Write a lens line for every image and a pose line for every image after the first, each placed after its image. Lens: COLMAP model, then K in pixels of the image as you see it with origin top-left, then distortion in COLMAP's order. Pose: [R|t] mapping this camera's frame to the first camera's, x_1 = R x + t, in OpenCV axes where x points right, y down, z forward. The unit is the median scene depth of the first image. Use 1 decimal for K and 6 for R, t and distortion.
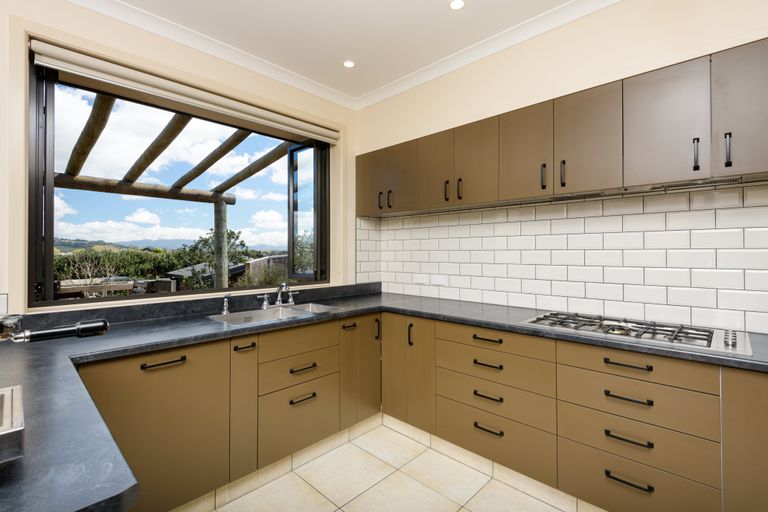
lens RADIAL K [[355.5, 0, 384.0], [0, 355.5, 256.0], [0, 0, 1]] dist [0.001163, 0.000192]
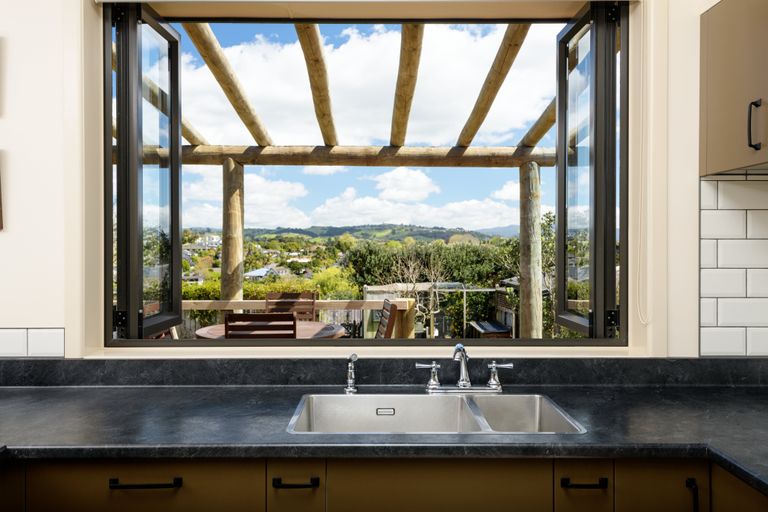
lens RADIAL K [[620.4, 0, 383.3], [0, 620.4, 243.8], [0, 0, 1]] dist [0.028786, -0.001923]
pose [[0.693970, 0.001004, -0.720003, 0.145025], [-0.008489, 0.999941, -0.006788, -0.028844], [0.719954, 0.010822, 0.693938, 0.266144]]
